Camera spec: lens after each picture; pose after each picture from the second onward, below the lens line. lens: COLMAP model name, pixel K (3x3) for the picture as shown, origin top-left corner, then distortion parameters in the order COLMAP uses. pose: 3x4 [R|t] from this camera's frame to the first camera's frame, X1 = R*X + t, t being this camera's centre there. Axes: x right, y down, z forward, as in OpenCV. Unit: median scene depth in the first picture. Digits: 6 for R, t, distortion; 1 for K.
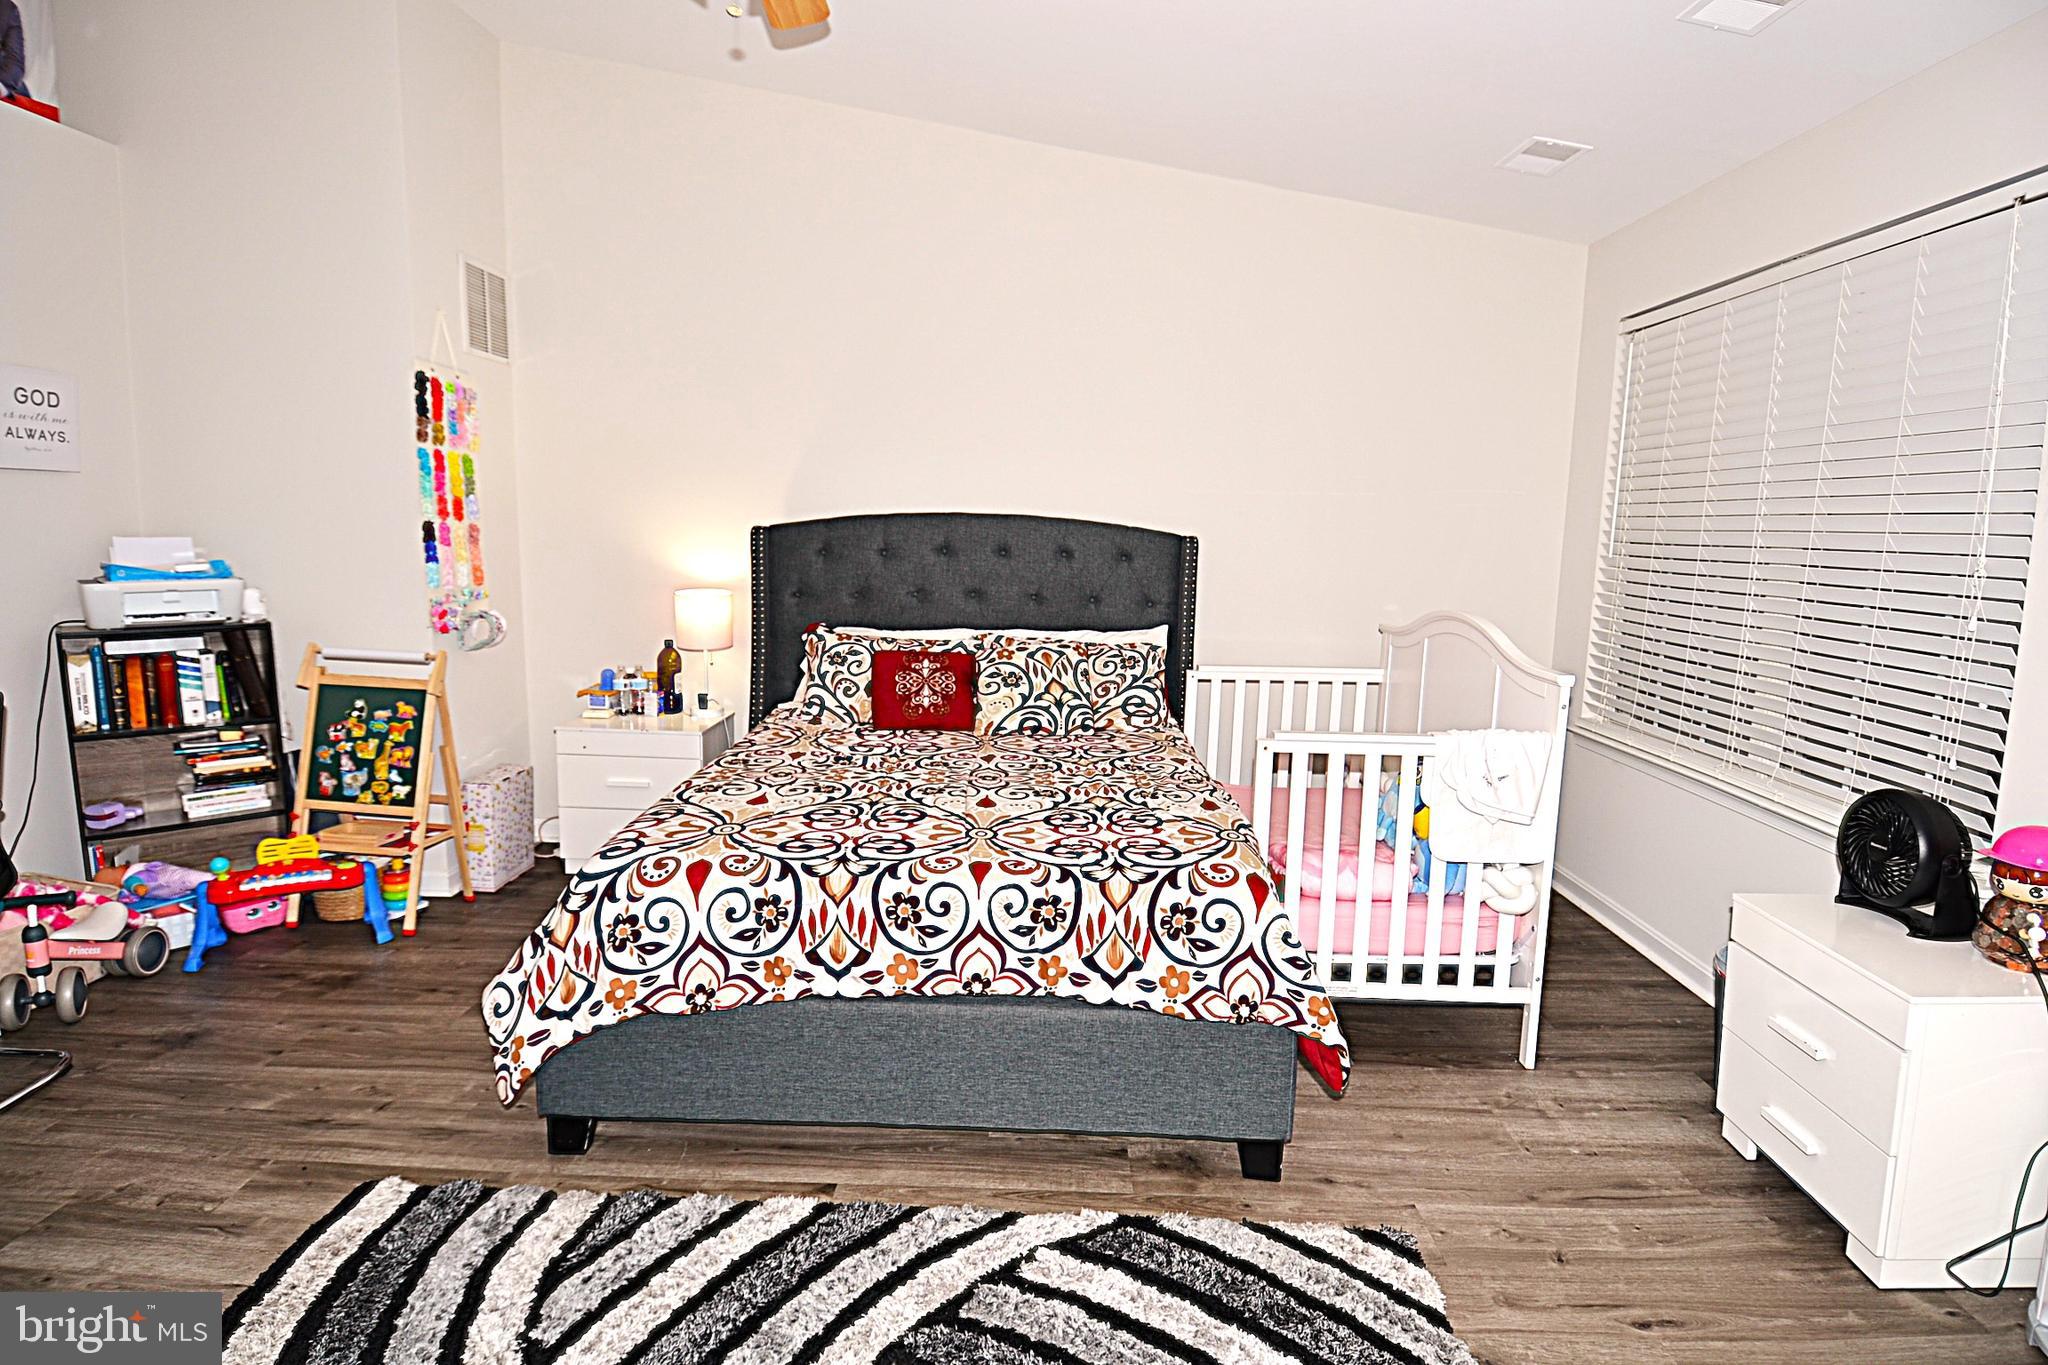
lens RADIAL K [[1073.0, 0, 1024.0], [0, 1073.0, 682.5], [0, 0, 1]] dist [0.056336, -0.062840]
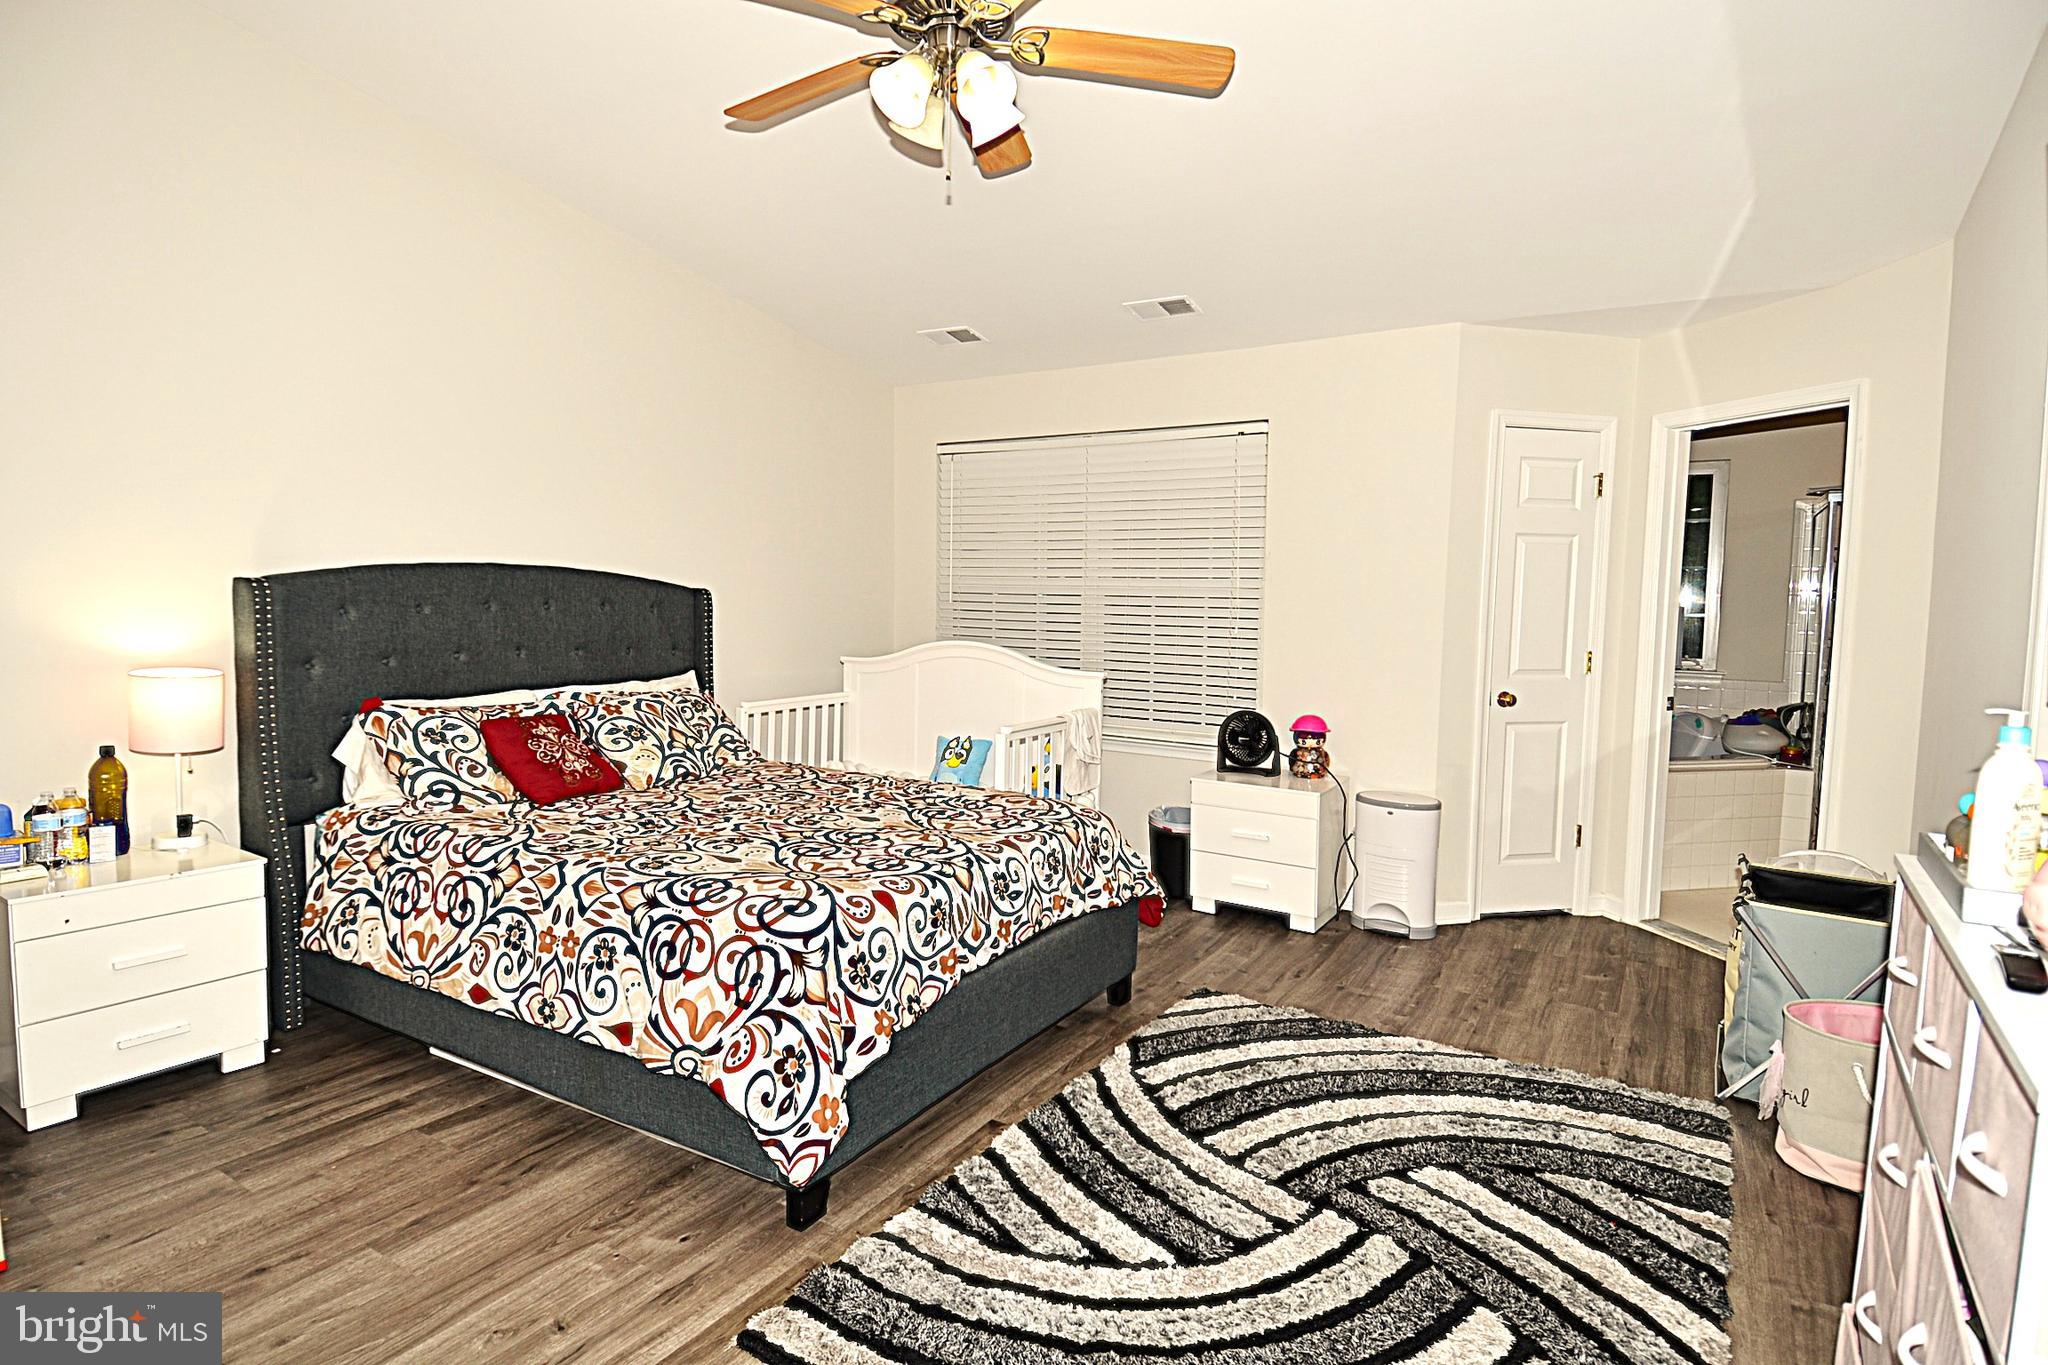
lens RADIAL K [[1073.0, 0, 1024.0], [0, 1073.0, 682.5], [0, 0, 1]] dist [0.056336, -0.062840]
pose [[0.499365, -0.081245, 0.862574, -0.960397], [0.115617, 0.992938, 0.026590, -0.047466], [-0.858643, 0.086450, 0.505232, 0.250007]]
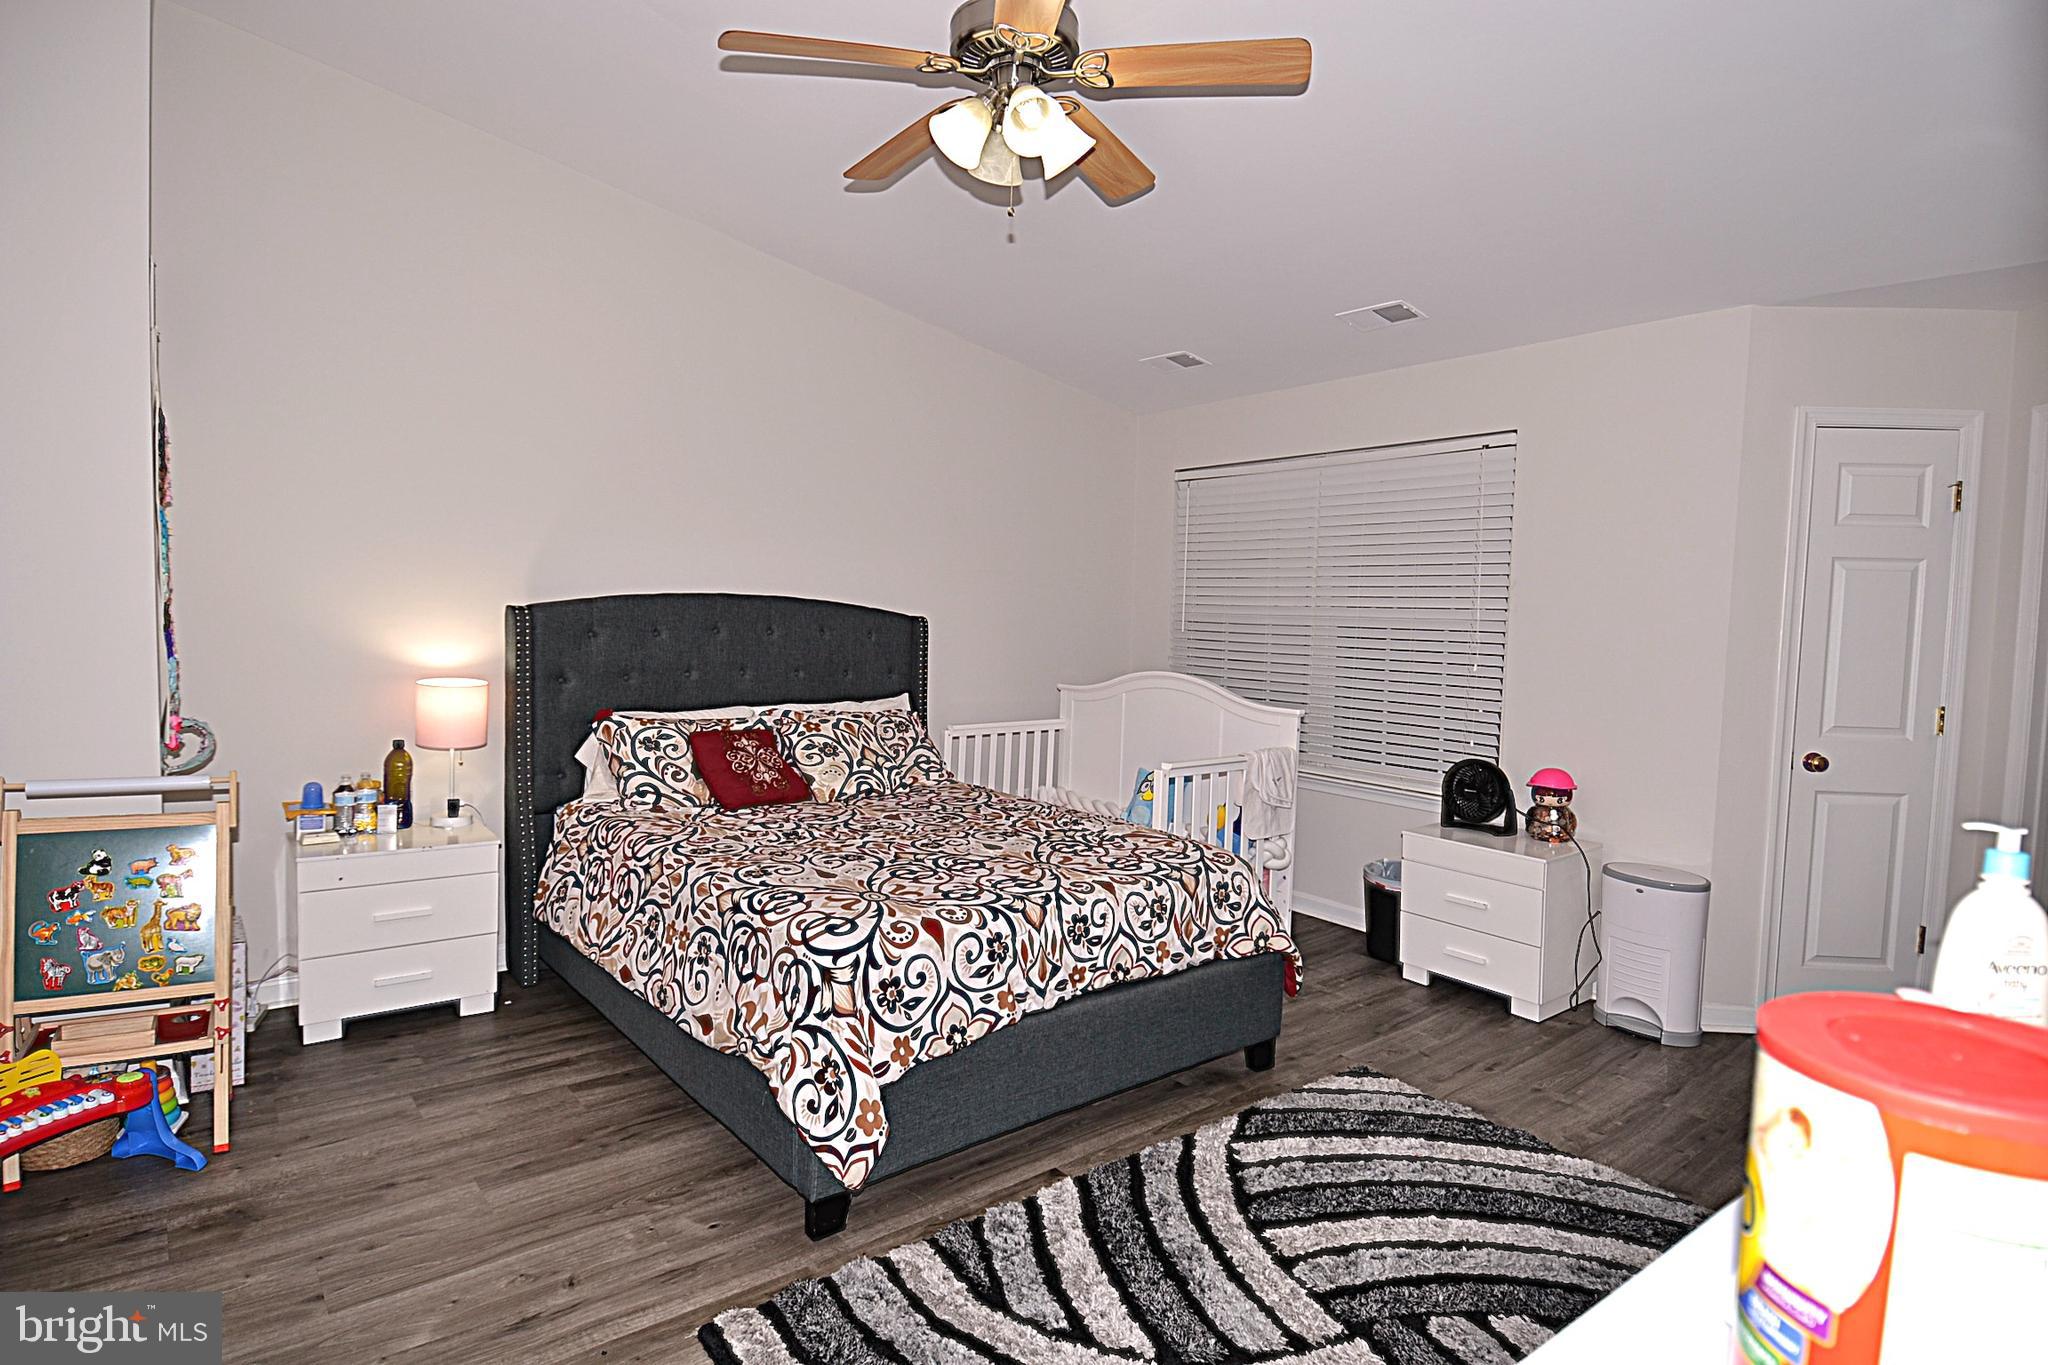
lens RADIAL K [[1077.5, 0, 1025.6], [0, 1077.5, 681.3], [0, 0, 1]] dist [0.063185, -0.070428]
pose [[0.761544, -0.042131, 0.646742, -0.778897], [0.080927, 0.996257, -0.030393, -0.030780], [-0.643041, 0.075485, 0.762103, 0.053686]]
